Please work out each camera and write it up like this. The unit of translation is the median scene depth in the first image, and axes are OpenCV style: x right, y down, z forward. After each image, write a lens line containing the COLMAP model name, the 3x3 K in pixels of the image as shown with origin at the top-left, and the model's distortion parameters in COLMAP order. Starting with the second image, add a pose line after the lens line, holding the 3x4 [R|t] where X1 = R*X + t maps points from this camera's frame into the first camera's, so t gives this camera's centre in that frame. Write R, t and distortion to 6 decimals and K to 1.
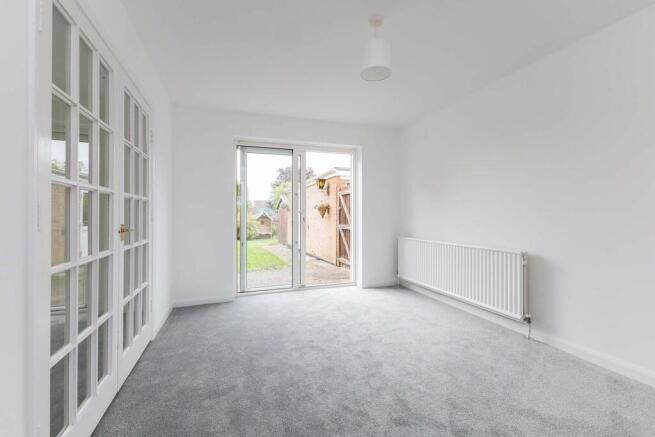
lens RADIAL K [[285.1, 0, 327.5], [0, 285.1, 218.5], [0, 0, 1]] dist [0.002007, 0.000335]
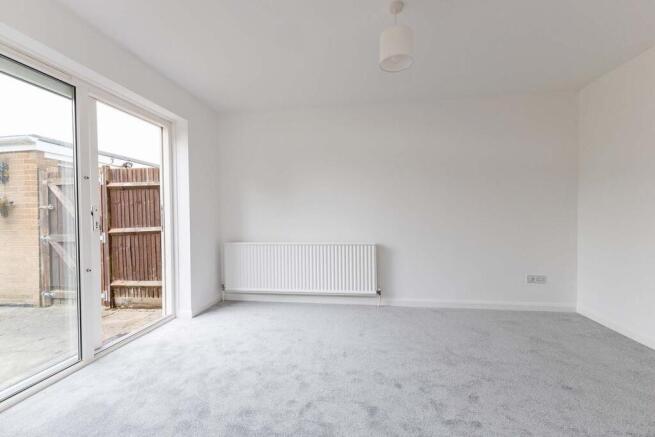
lens RADIAL K [[285.1, 0, 327.5], [0, 285.1, 218.5], [0, 0, 1]] dist [0.002007, 0.000335]
pose [[0.451138, -0.012702, 0.892364, -0.448090], [0.020140, 0.999789, 0.004050, -0.005656], [-0.892227, 0.016145, 0.451298, 0.439848]]
